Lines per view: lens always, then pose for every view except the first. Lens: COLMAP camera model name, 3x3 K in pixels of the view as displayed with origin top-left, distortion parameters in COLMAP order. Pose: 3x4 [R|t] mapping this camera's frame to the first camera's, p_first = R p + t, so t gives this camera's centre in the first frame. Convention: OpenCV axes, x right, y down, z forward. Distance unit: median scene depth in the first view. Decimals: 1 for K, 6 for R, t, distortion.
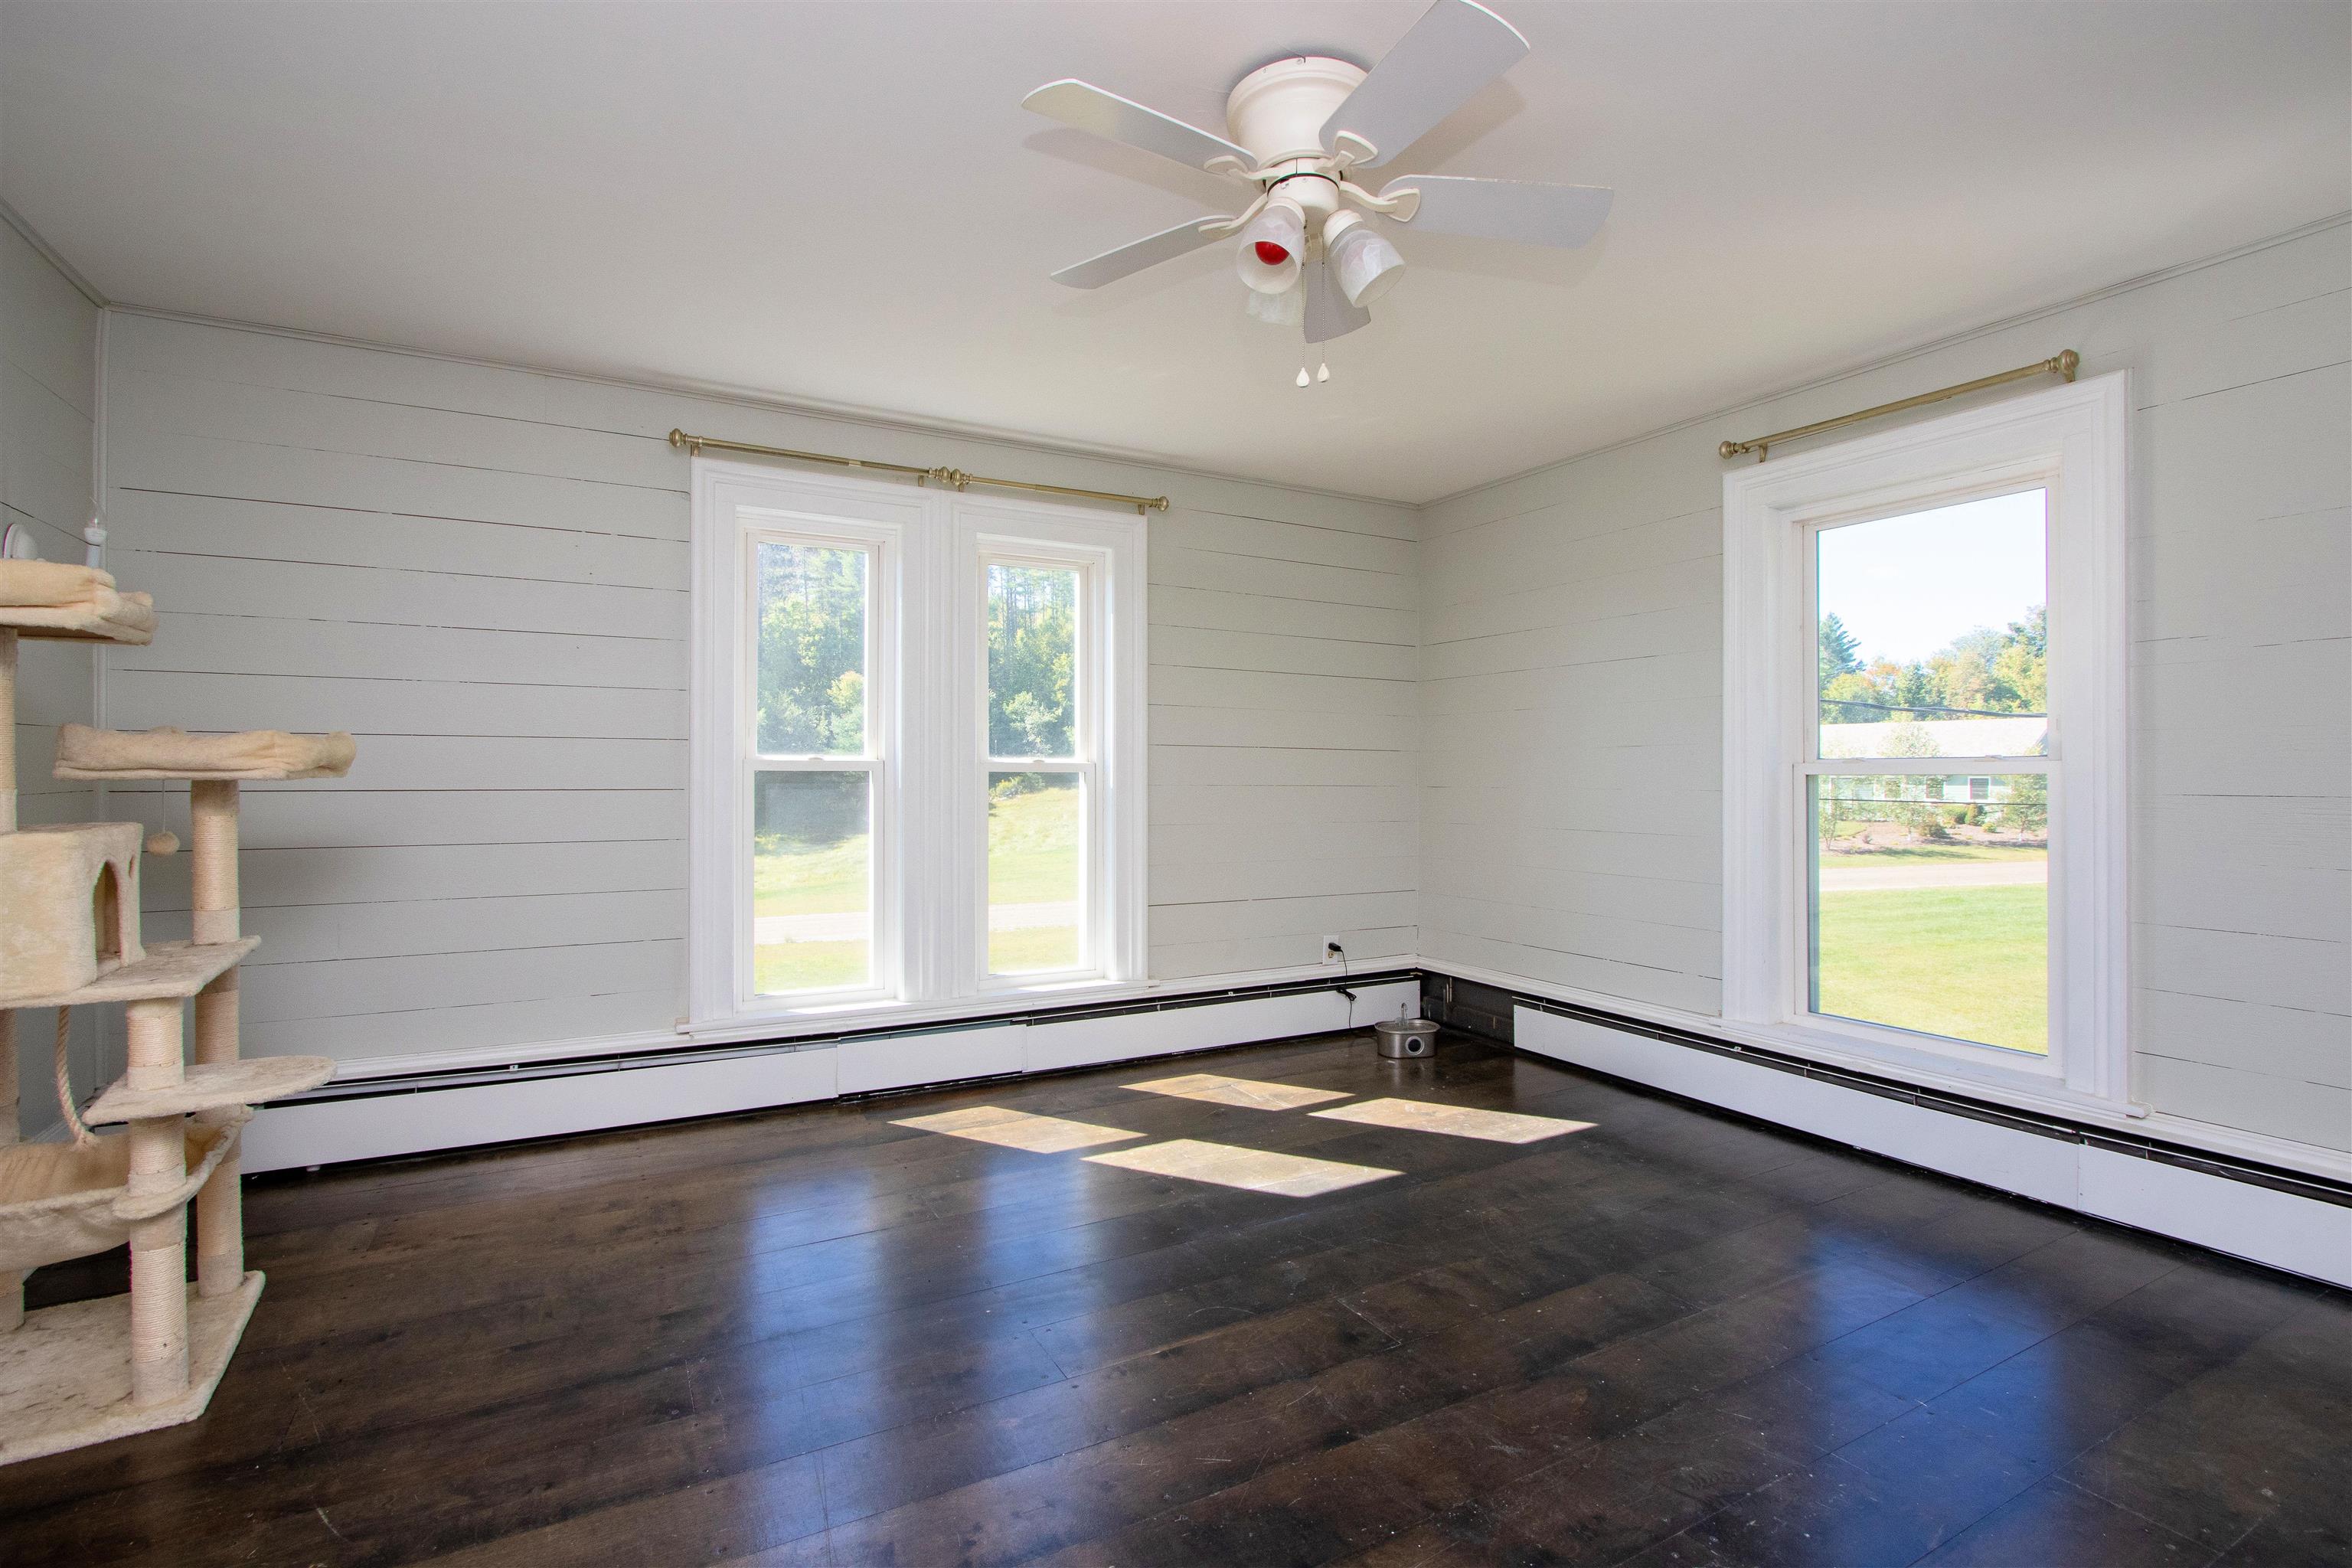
lens RADIAL K [[1080.5, 0, 1178.6], [0, 1080.5, 758.4], [0, 0, 1]] dist [-0.022833, 0.004454]
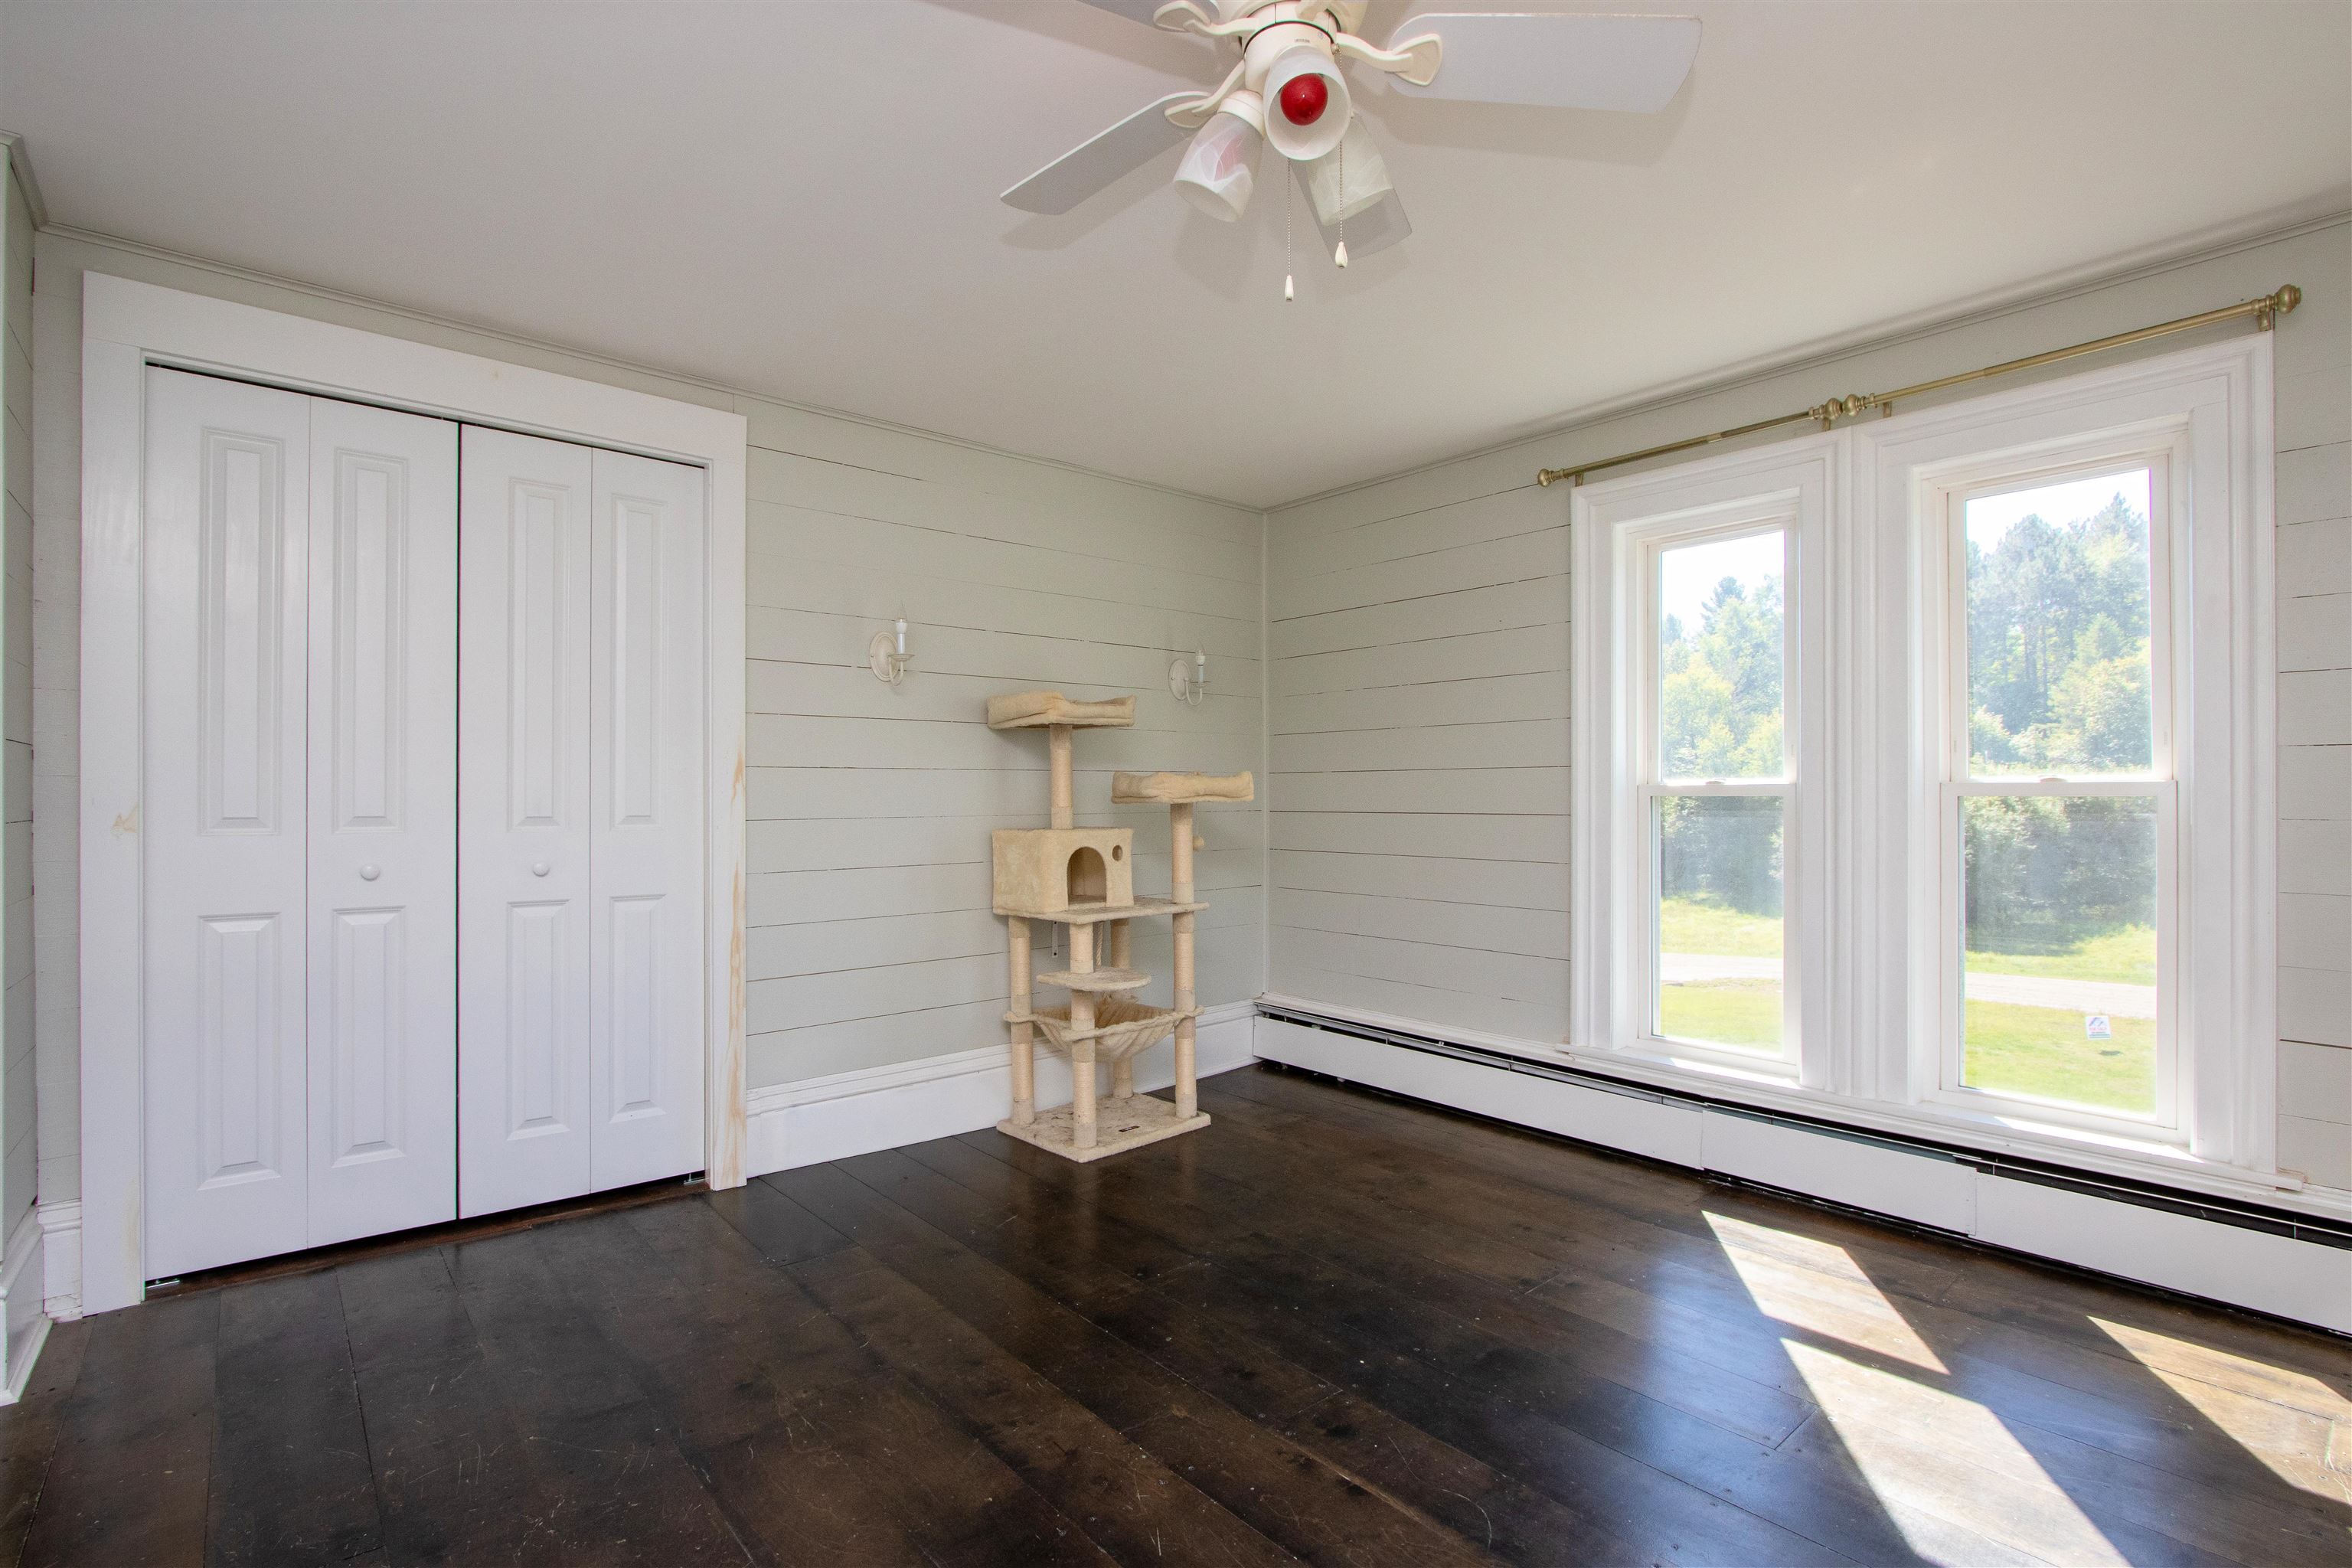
lens RADIAL K [[1093.6, 0, 1180.9], [0, 1093.6, 795.7], [0, 0, 1]] dist [-0.003055, -0.000455]
pose [[0.221138, -0.004958, -0.975230, 0.467496], [0.010866, 0.999938, -0.002620, 0.008902], [0.975182, -0.010018, 0.221178, 0.403583]]
